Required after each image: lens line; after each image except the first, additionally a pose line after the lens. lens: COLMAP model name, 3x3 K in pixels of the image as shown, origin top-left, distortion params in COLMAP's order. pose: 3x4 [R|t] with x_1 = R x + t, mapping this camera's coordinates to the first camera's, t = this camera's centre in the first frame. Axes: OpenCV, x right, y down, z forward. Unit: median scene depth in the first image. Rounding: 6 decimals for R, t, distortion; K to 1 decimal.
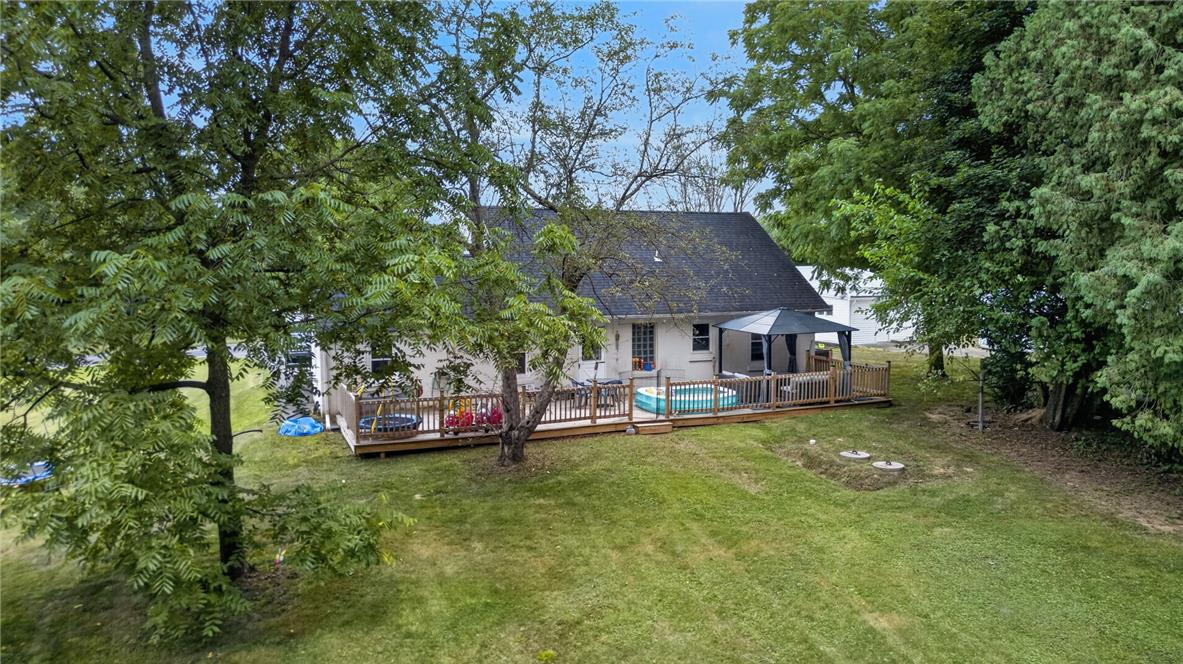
lens RADIAL K [[897.2, 0, 591.5], [0, 897.2, 332.0], [0, 0, 1]] dist [0.000191, 0.001495]
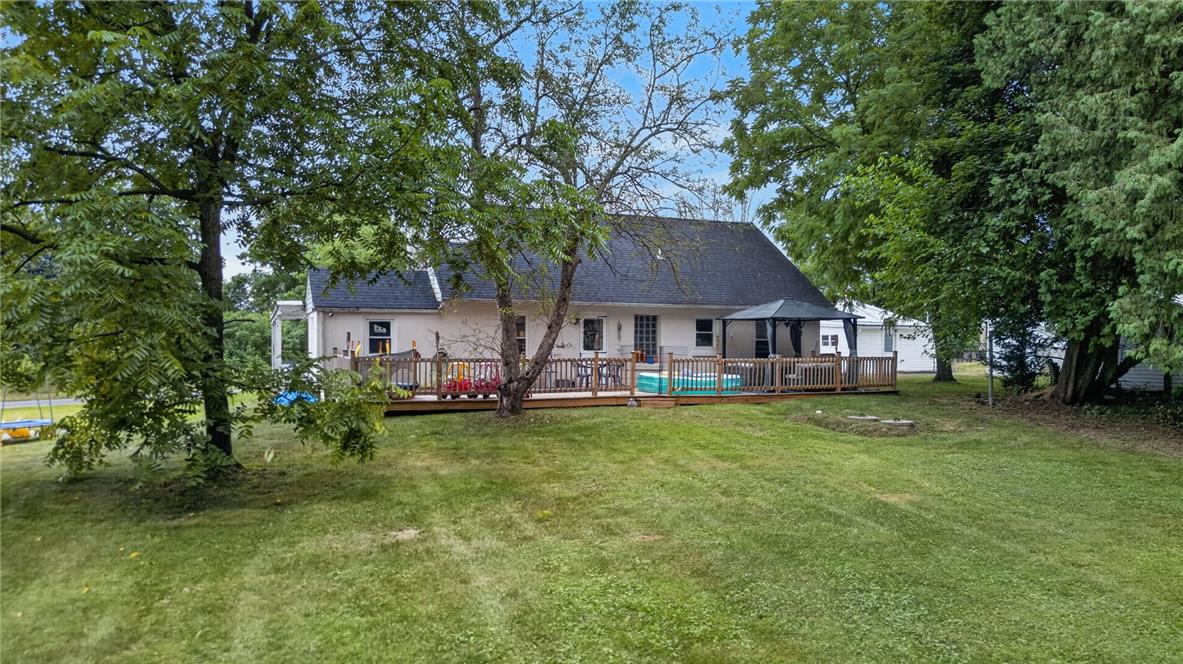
lens RADIAL K [[906.1, 0, 591.5], [0, 906.1, 332.0], [0, 0, 1]] dist [0.000911, 0.001576]
pose [[0.999944, 0.010227, -0.002595, 0.000983], [-0.010401, 0.996782, -0.079485, 0.117016], [0.001774, 0.079507, 0.996833, 0.010395]]
